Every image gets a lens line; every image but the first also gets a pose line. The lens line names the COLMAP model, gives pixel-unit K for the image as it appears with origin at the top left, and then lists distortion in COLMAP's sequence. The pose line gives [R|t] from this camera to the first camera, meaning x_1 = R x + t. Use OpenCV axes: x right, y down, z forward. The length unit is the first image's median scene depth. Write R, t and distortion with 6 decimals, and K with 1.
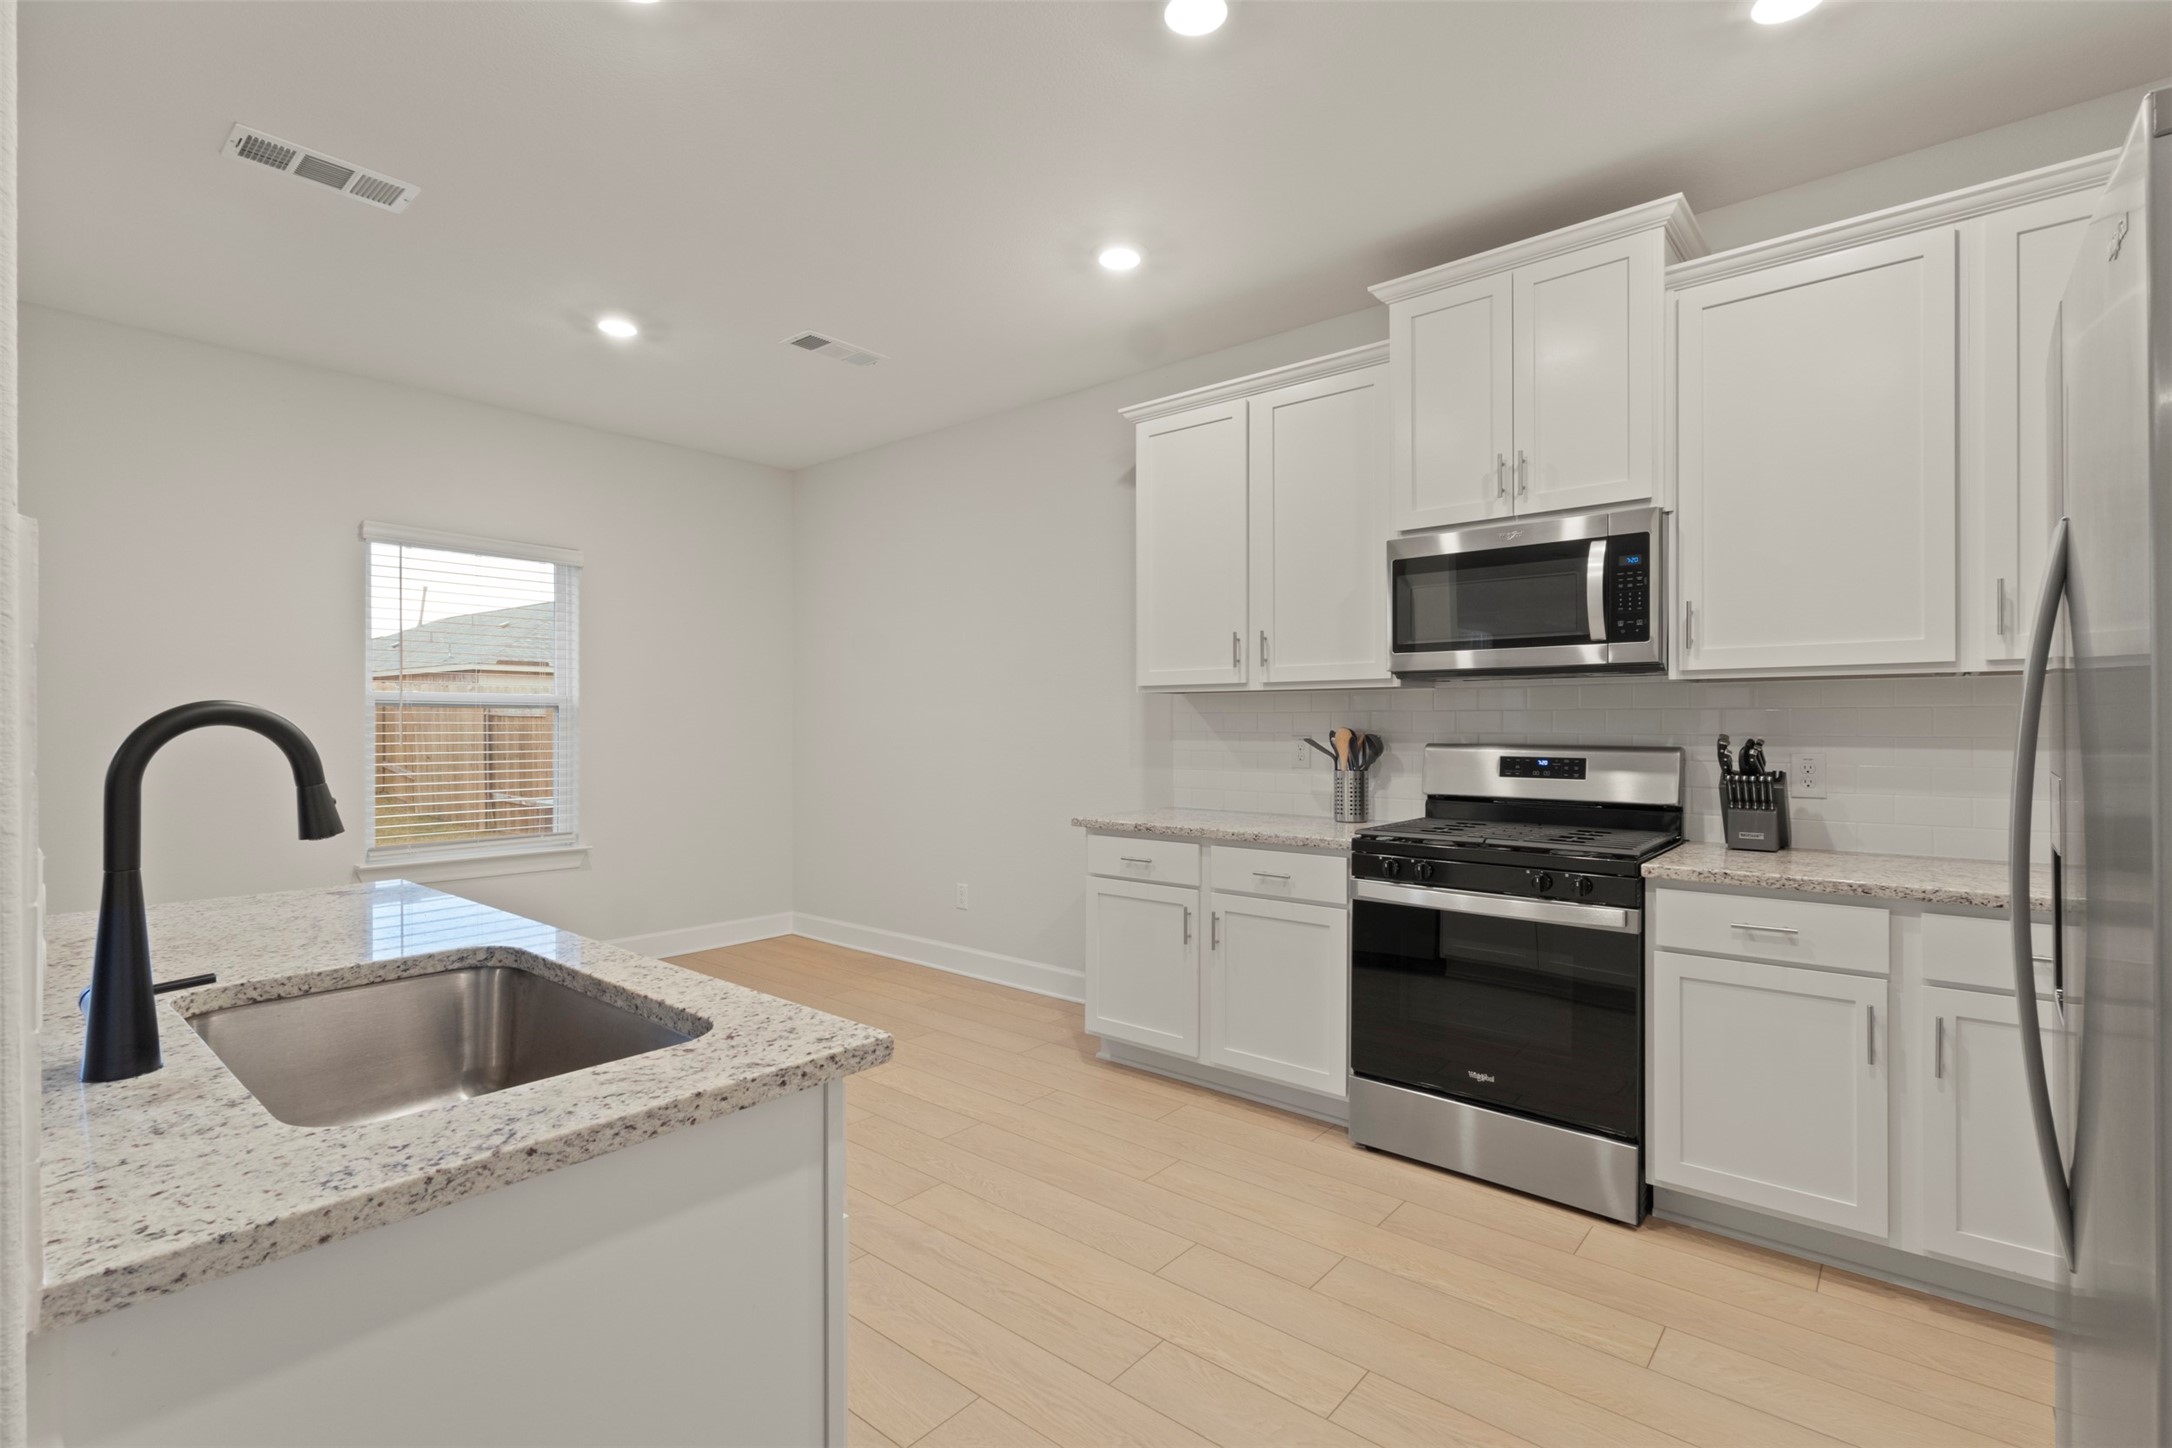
lens RADIAL K [[1001.7, 0, 1081.4], [0, 1001.7, 717.1], [0, 0, 1]] dist [-0.002192, 0.002257]
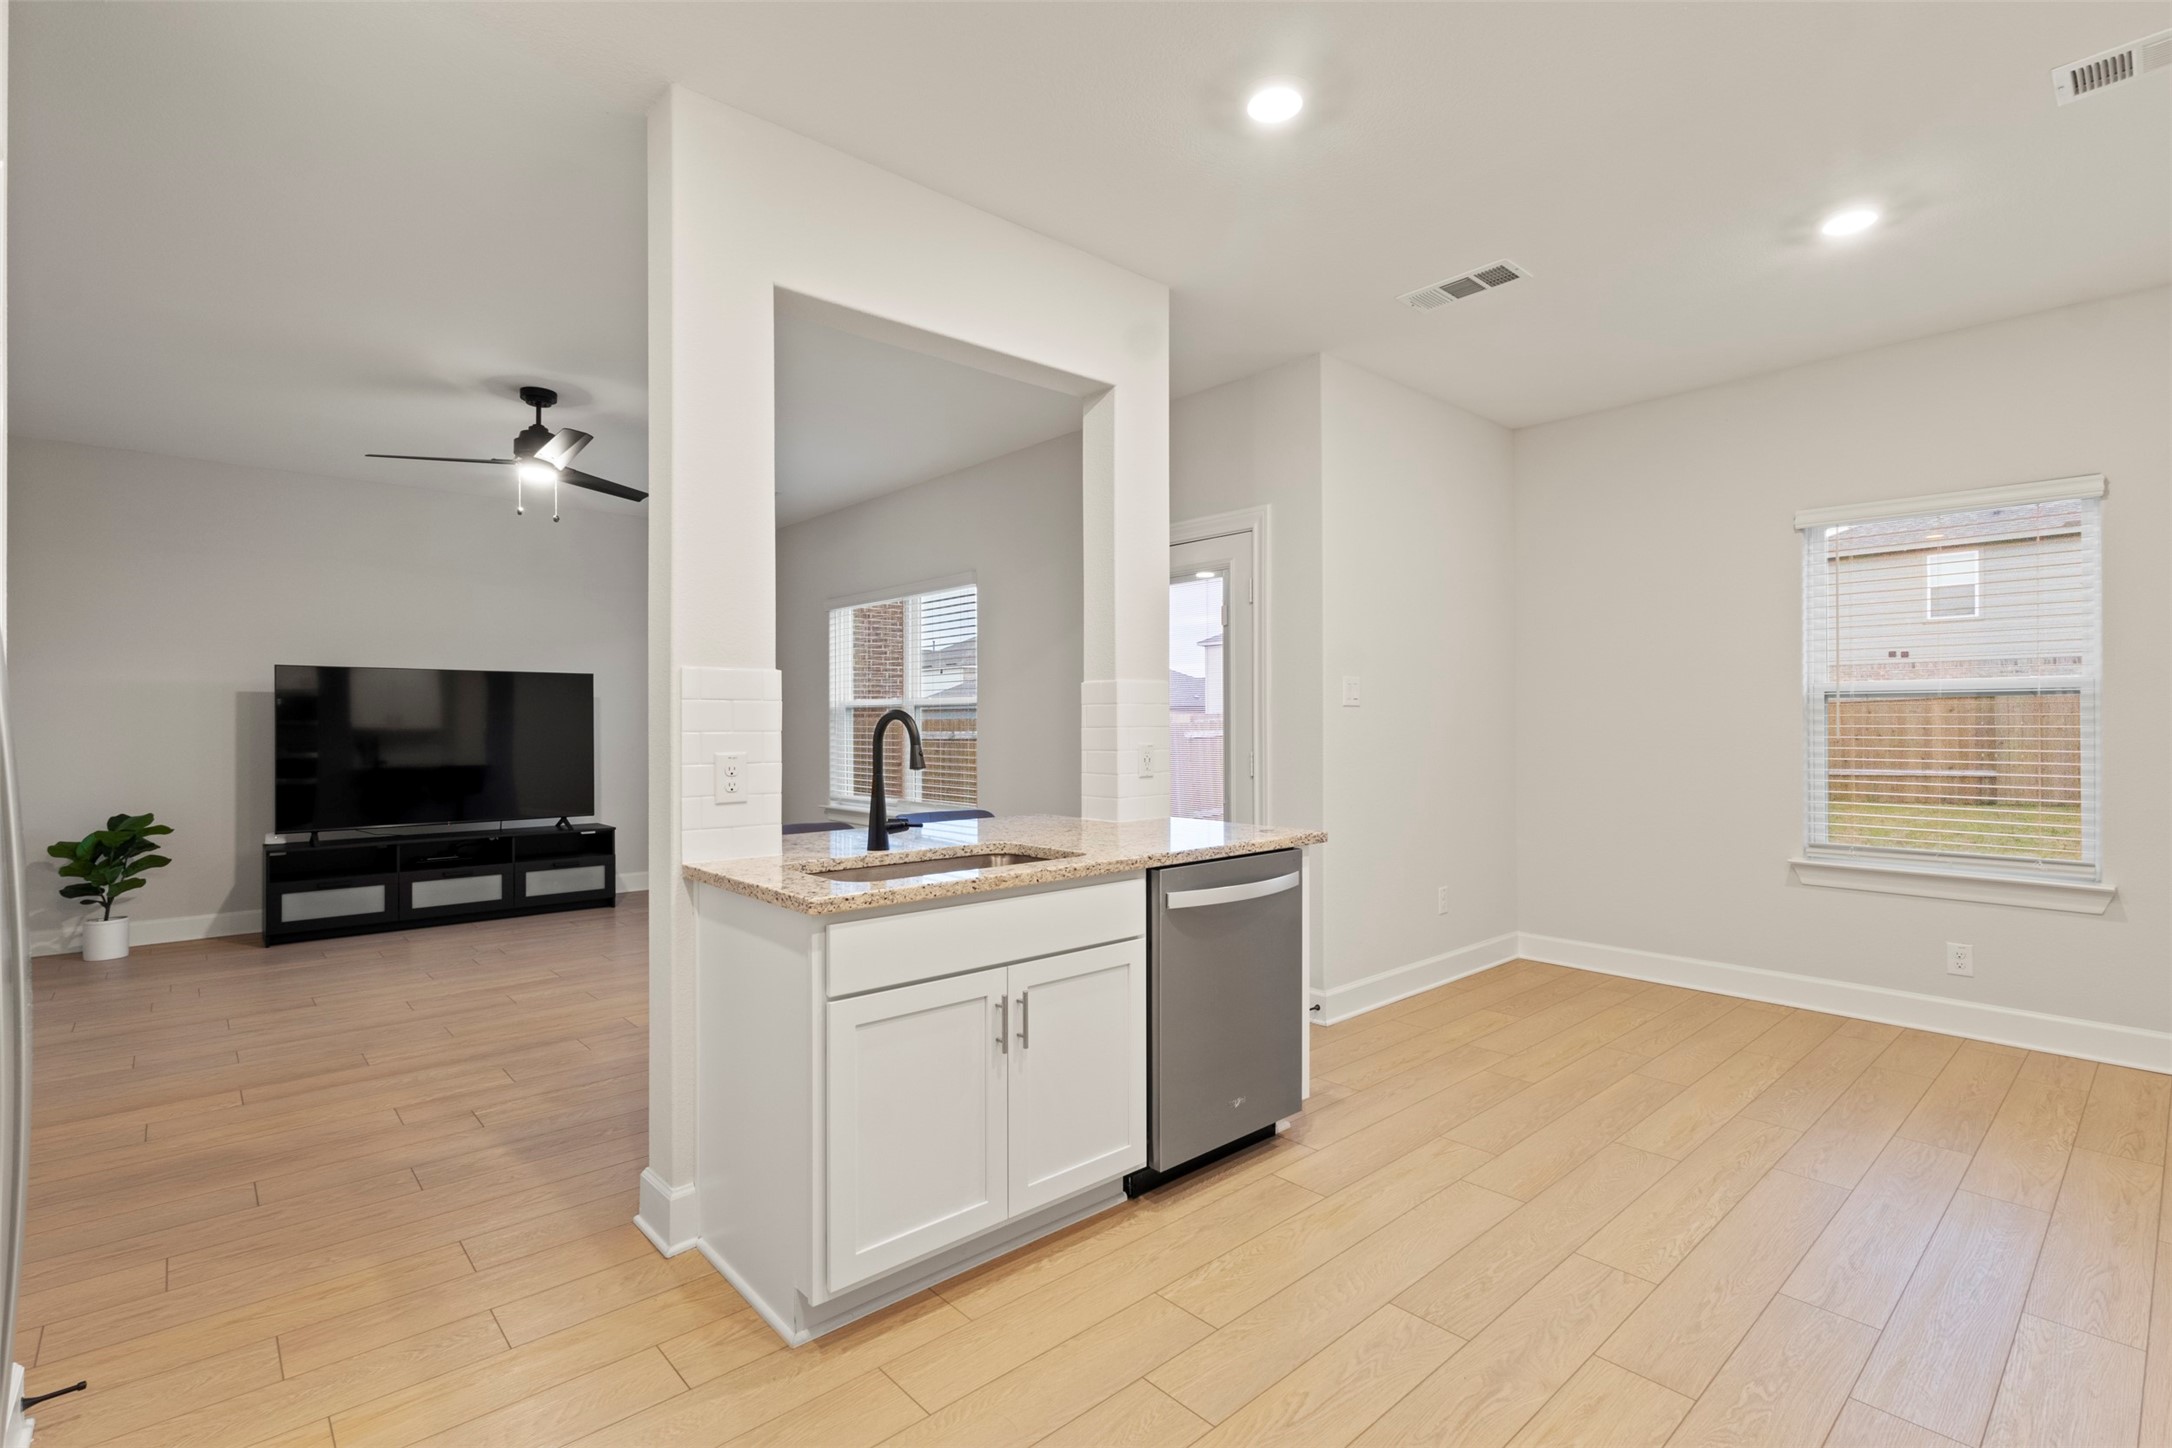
lens RADIAL K [[1001.7, 0, 1081.2], [0, 1001.7, 713.9], [0, 0, 1]] dist [-0.002192, 0.002257]
pose [[-0.136059, -0.004609, -0.990690, 0.417936], [0.008453, 0.999947, -0.005813, 0.004671], [0.990665, -0.009165, -0.136013, 0.493426]]
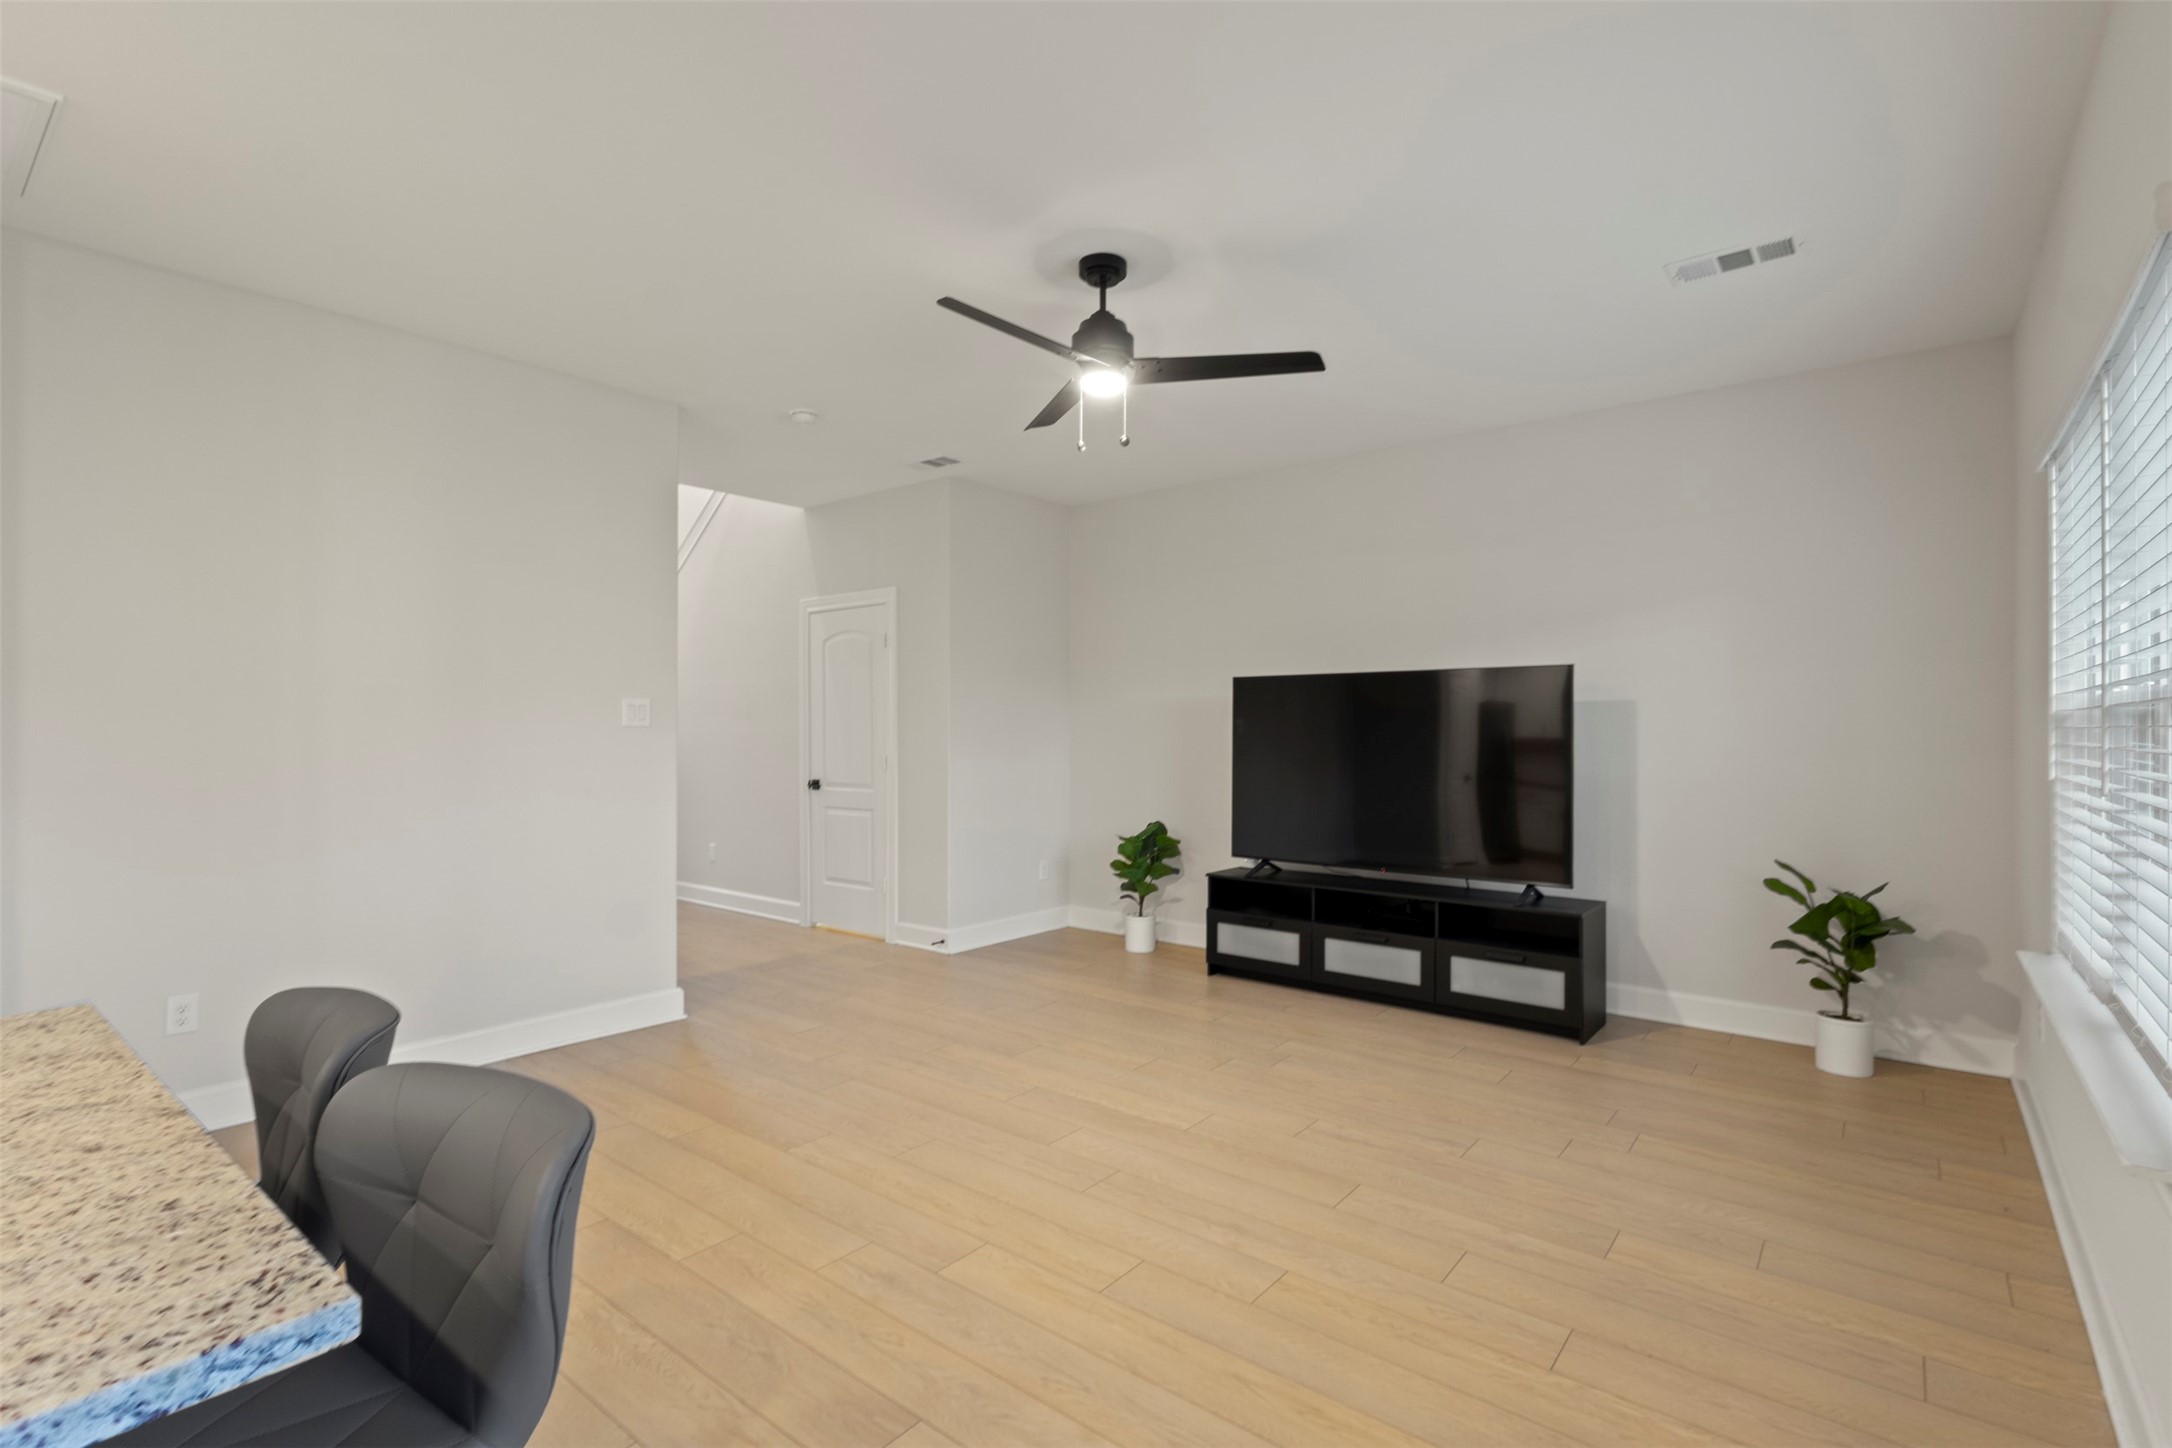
lens RADIAL K [[1001.7, 0, 1081.1], [0, 1001.7, 731.1], [0, 0, 1]] dist [-0.002192, 0.002257]
pose [[-0.999628, 0.002721, -0.027154, -0.620847], [0.002818, 0.999990, -0.003564, -0.007648], [0.027144, -0.003639, -0.999625, 0.503685]]
